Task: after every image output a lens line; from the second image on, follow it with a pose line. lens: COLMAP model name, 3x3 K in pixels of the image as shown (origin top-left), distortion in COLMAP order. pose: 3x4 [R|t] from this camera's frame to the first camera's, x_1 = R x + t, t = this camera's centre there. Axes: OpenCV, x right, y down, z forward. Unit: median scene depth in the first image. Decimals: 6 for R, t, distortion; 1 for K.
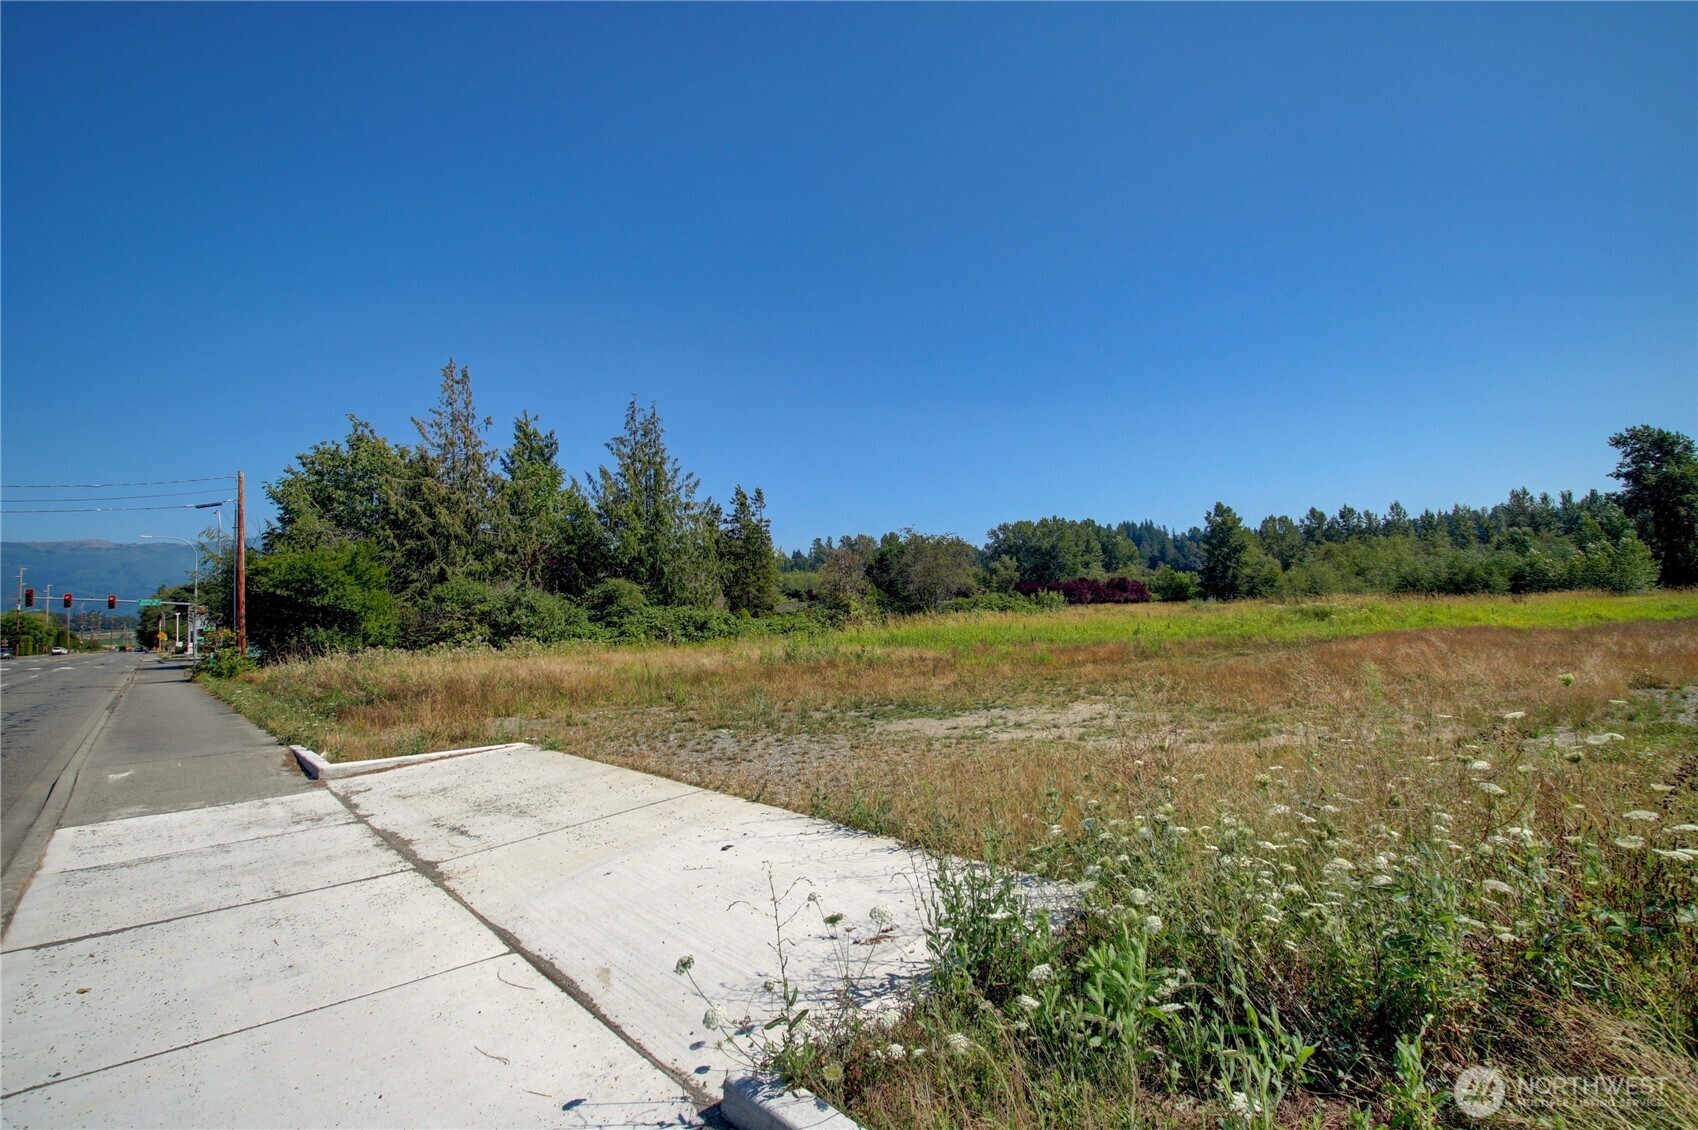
lens RADIAL K [[786.5, 0, 851.3], [0, 786.5, 574.3], [0, 0, 1]] dist [0.004366, -0.018625]
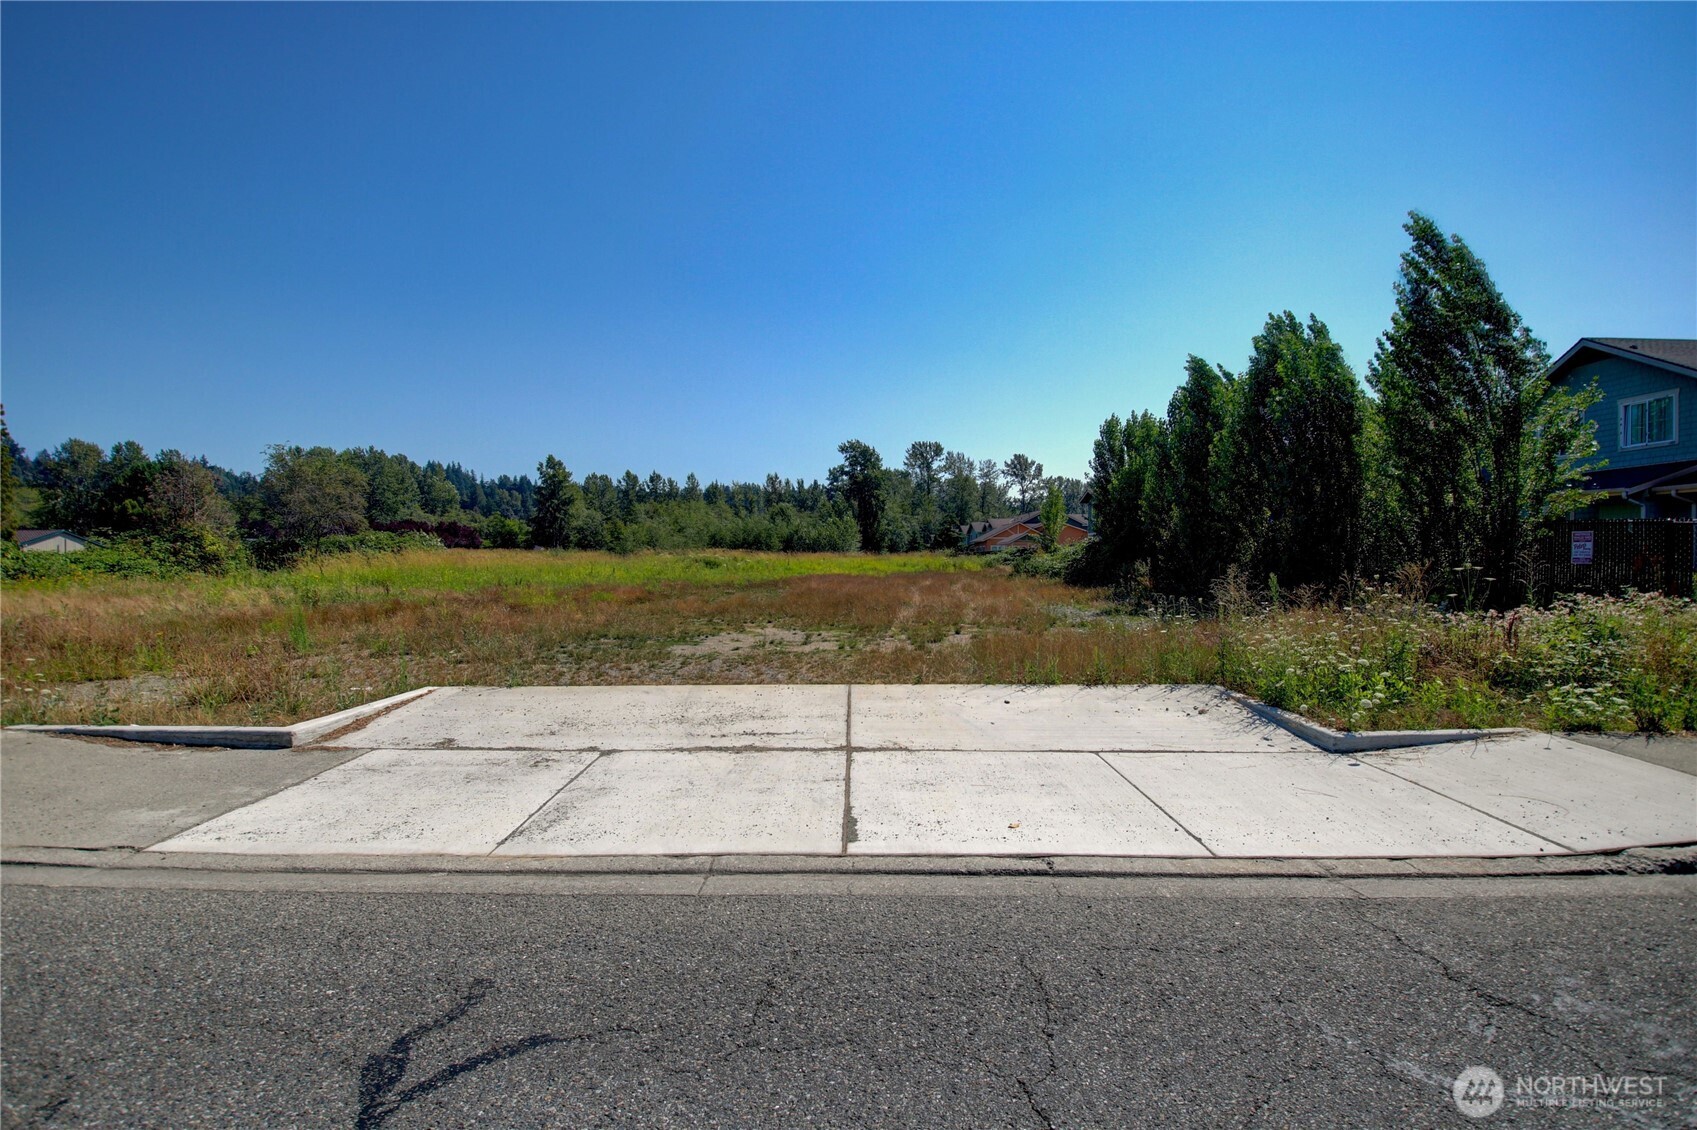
lens RADIAL K [[786.0, 0, 850.9], [0, 786.0, 562.7], [0, 0, 1]] dist [0.004366, -0.018625]
pose [[0.667830, 0.024321, 0.743916, -0.085690], [-0.061996, 0.997811, 0.023033, 0.004118], [-0.741727, -0.061503, 0.667876, 0.013996]]
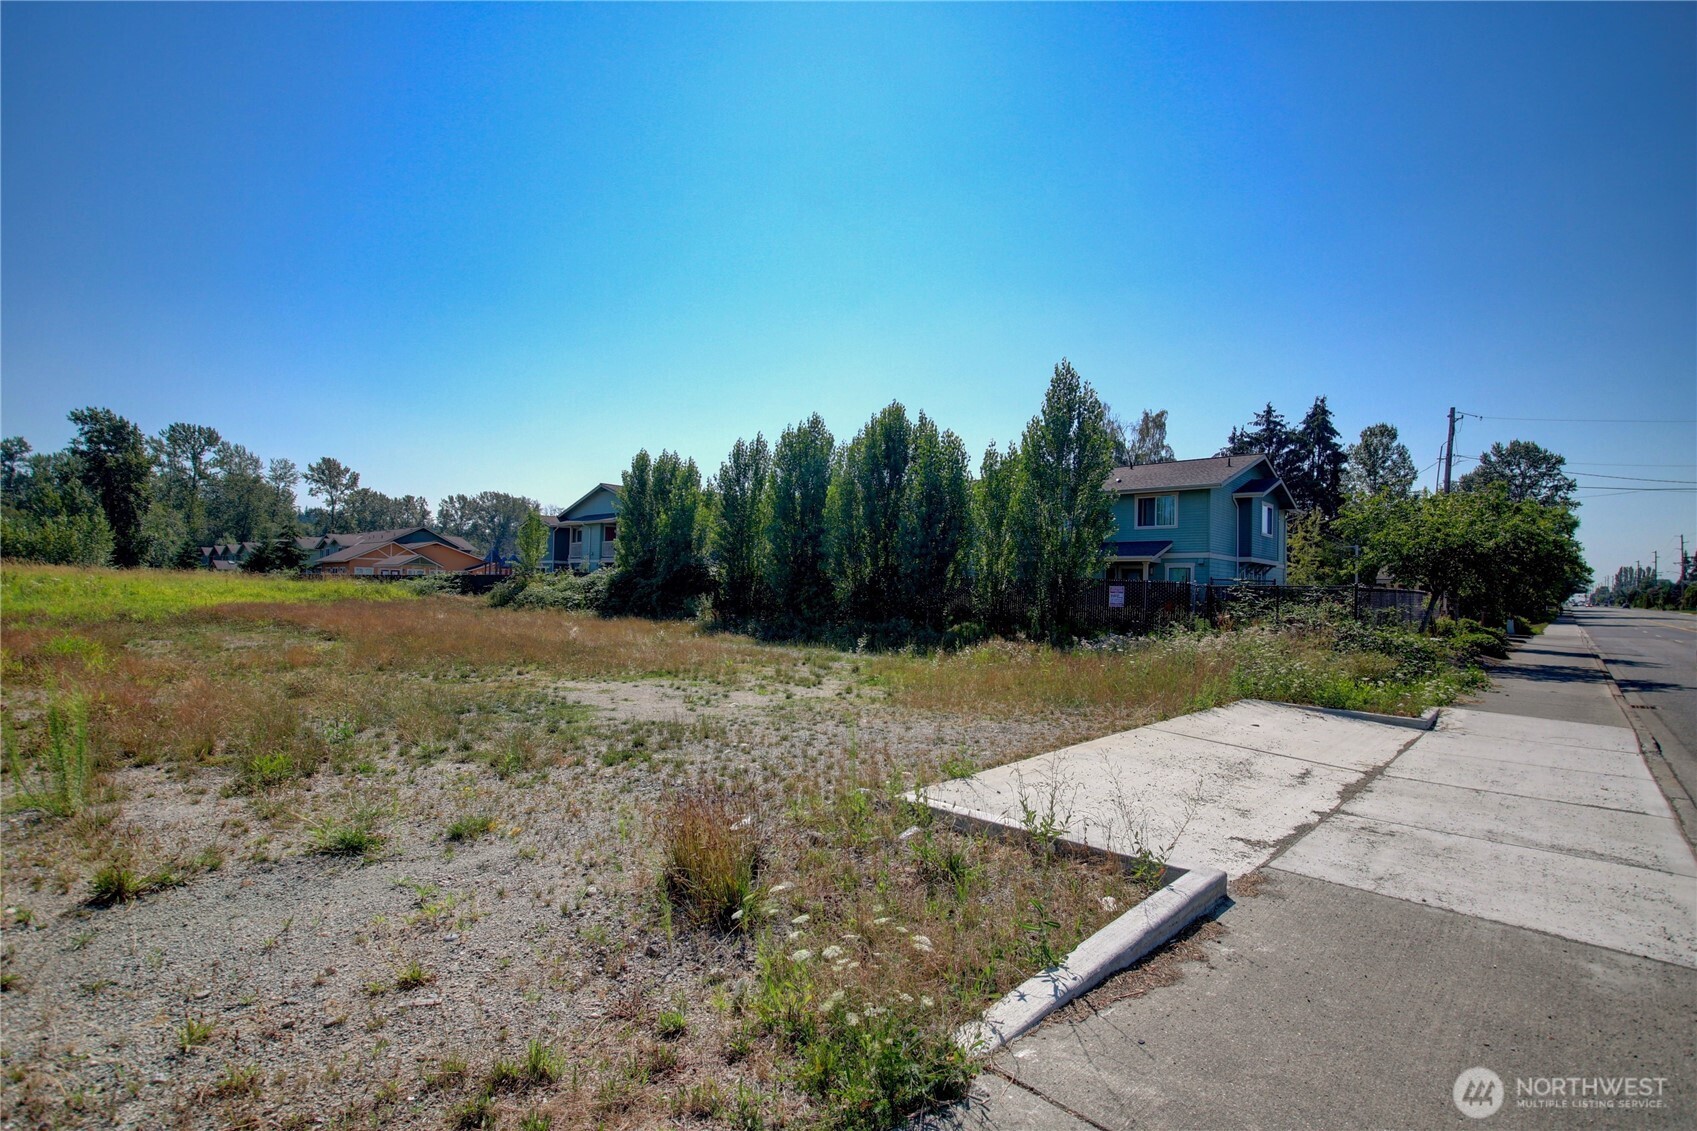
lens RADIAL K [[786.0, 0, 843.8], [0, 786.0, 572.1], [0, 0, 1]] dist [0.004366, -0.018625]
pose [[-0.106679, 0.052575, 0.992903, -0.113617], [-0.079145, 0.994983, -0.061189, 0.010414], [-0.991139, -0.085111, -0.101982, 0.128762]]
